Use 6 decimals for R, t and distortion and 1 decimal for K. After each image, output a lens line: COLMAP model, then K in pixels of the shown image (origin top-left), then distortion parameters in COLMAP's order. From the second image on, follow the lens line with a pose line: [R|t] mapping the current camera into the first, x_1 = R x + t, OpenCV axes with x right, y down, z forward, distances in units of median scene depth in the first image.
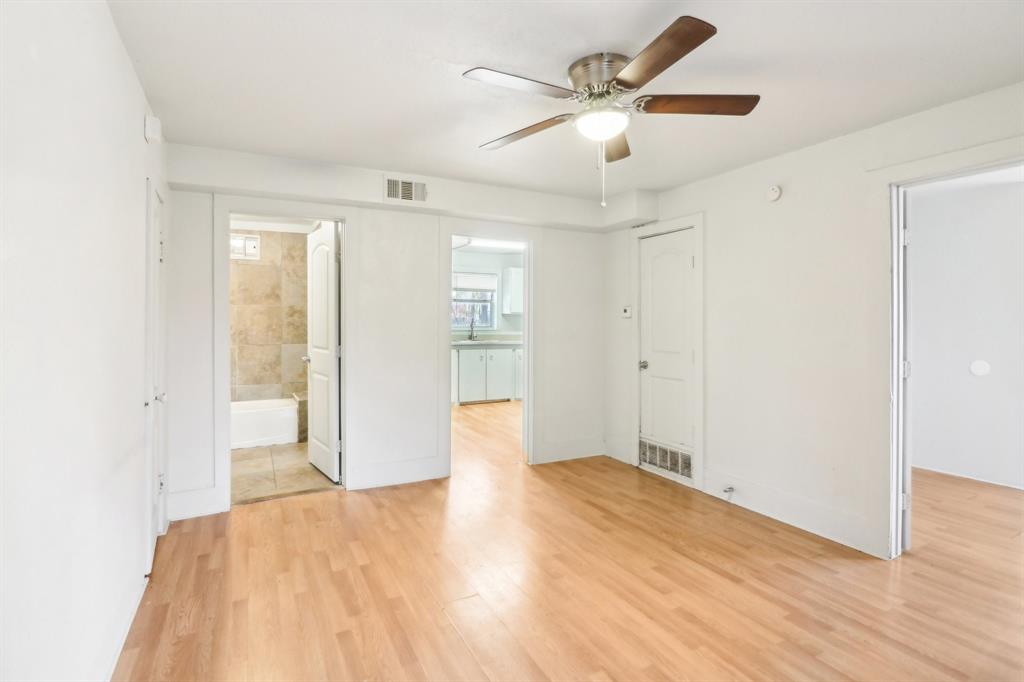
lens RADIAL K [[501.5, 0, 509.3], [0, 501.5, 319.6], [0, 0, 1]] dist [-0.028093, -0.001732]
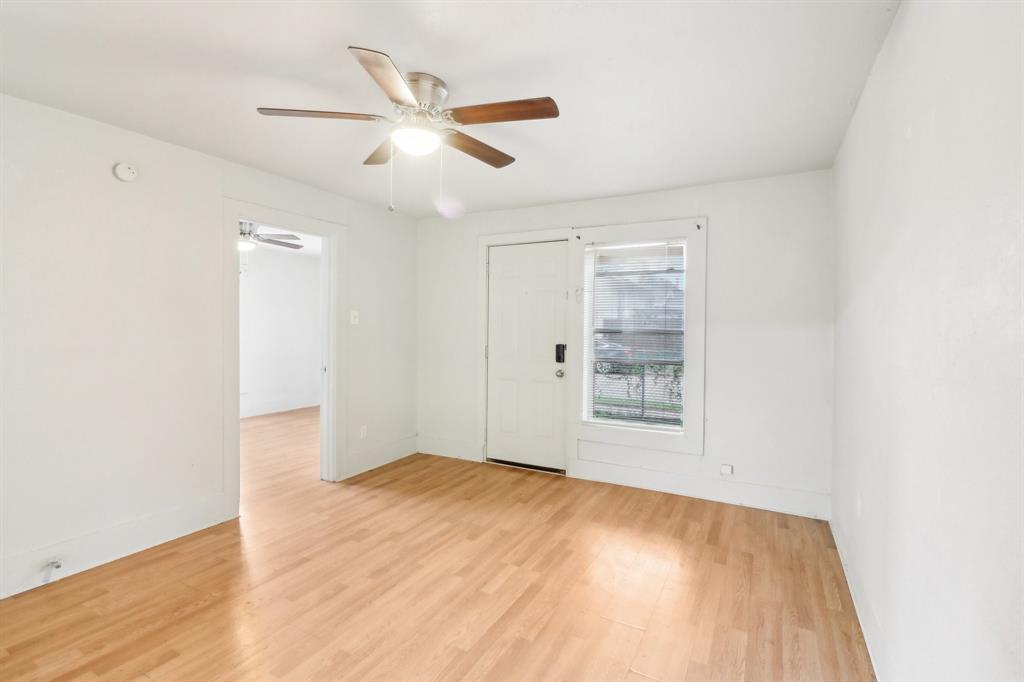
lens RADIAL K [[501.5, 0, 509.3], [0, 501.5, 319.6], [0, 0, 1]] dist [-0.028093, -0.001732]
pose [[-0.574411, -0.000207, 0.818567, -0.729318], [-0.008024, 0.999953, -0.005378, -0.003848], [-0.818527, -0.009657, -0.574386, 1.317564]]
